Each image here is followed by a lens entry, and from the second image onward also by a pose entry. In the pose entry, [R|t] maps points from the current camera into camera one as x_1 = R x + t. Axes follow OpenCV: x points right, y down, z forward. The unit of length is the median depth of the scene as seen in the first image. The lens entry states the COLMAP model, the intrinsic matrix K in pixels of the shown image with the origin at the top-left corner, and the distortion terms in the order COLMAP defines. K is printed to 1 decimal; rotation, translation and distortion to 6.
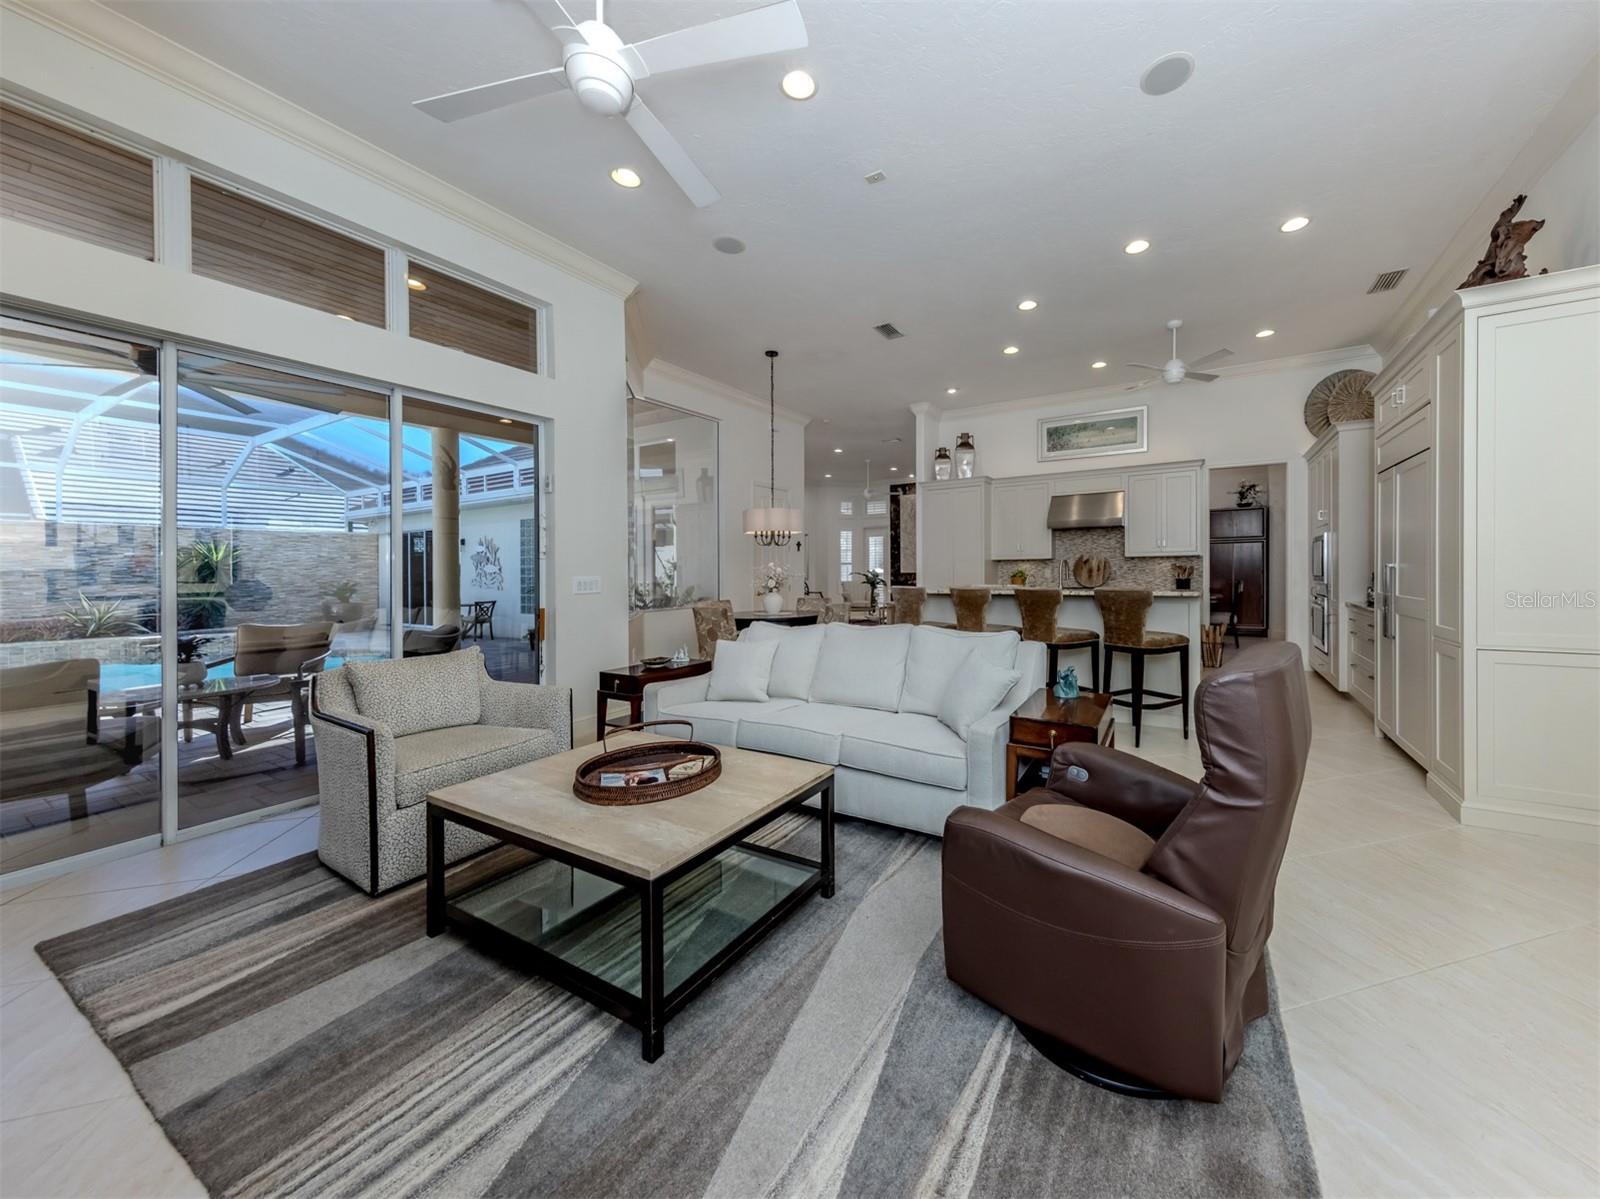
lens RADIAL K [[588.8, 0, 876.5], [0, 588.8, 585.5], [0, 0, 1]] dist [0.001276, -0.000004]
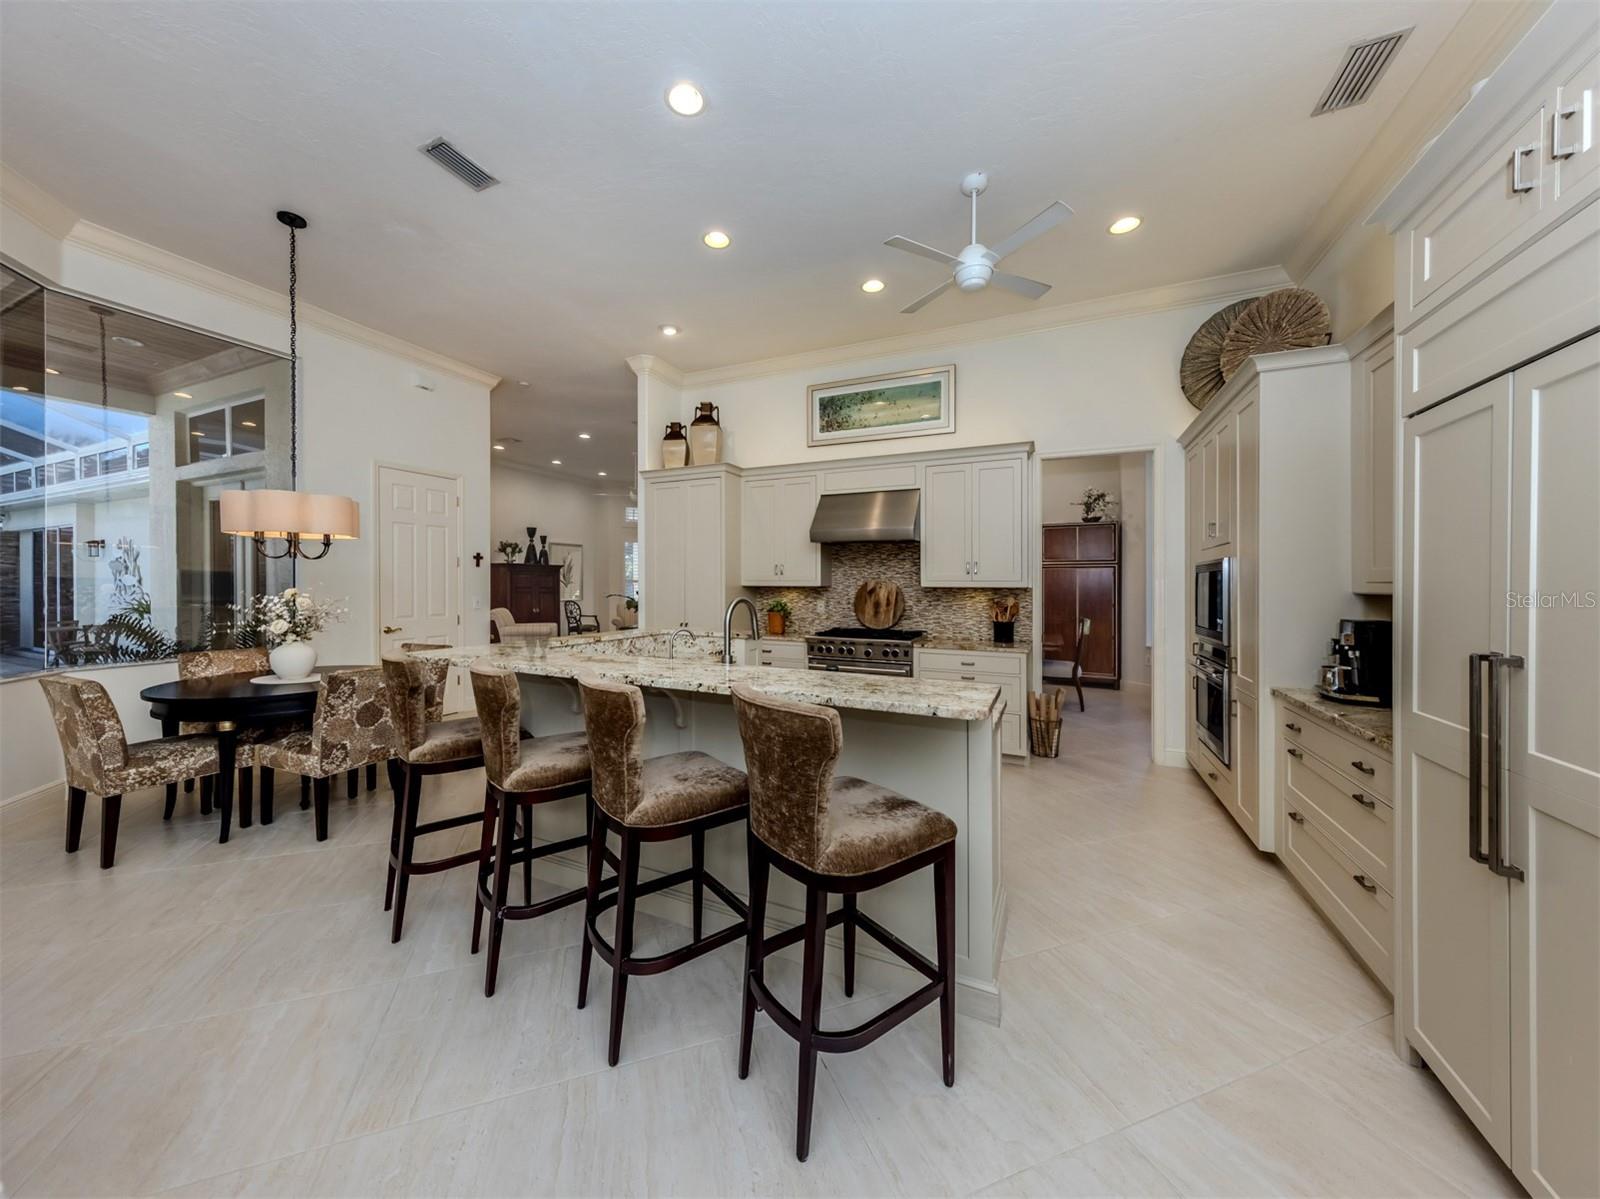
lens RADIAL K [[564.5, 0, 793.3], [0, 564.5, 580.5], [0, 0, 1]] dist [0.000356, 0.000053]
pose [[0.997072, 0.019711, 0.073878, 0.216572], [-0.017314, 0.999307, -0.032951, -0.030156], [-0.074477, 0.031576, 0.996723, 0.350129]]
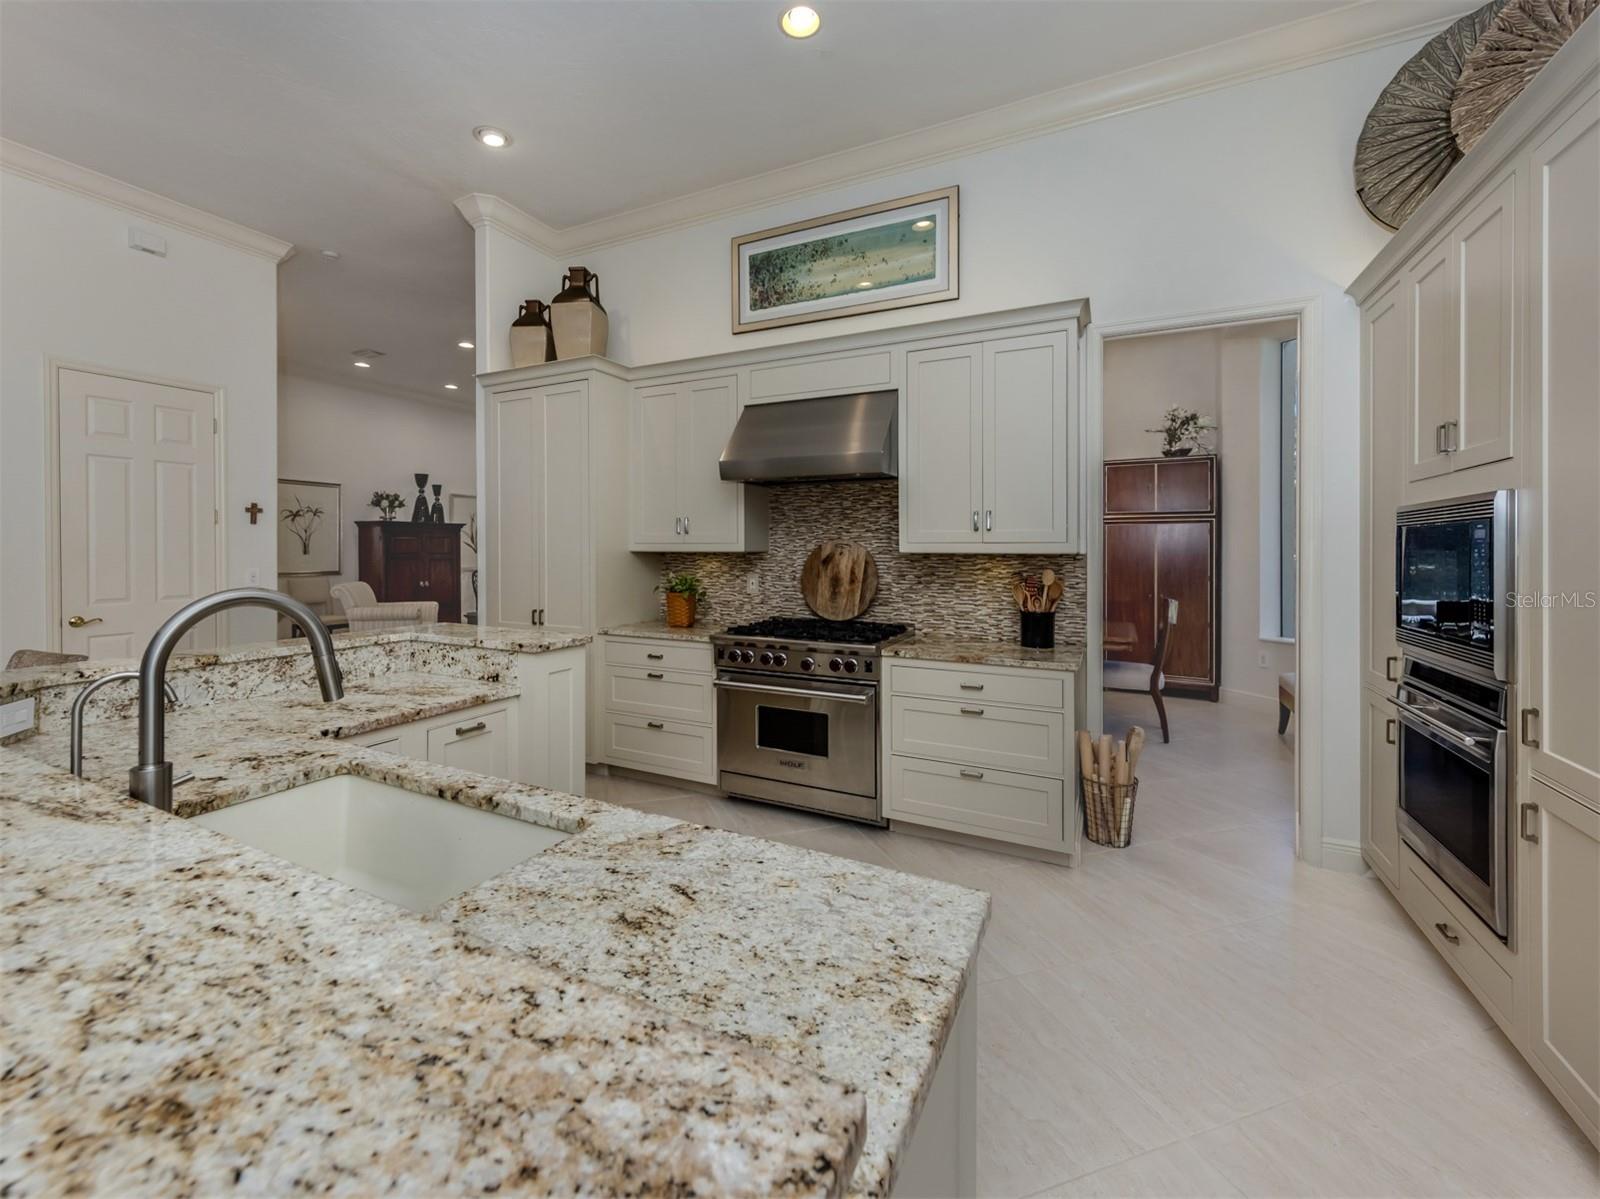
lens RADIAL K [[648.6, 0, 799.6], [0, 648.6, 547.3], [0, 0, 1]] dist [-0.000667, -0.000069]
pose [[0.998649, 0.016669, 0.049210, 0.311218], [-0.015410, 0.999547, -0.025852, -0.037275], [-0.049619, 0.025059, 0.998454, 0.525663]]
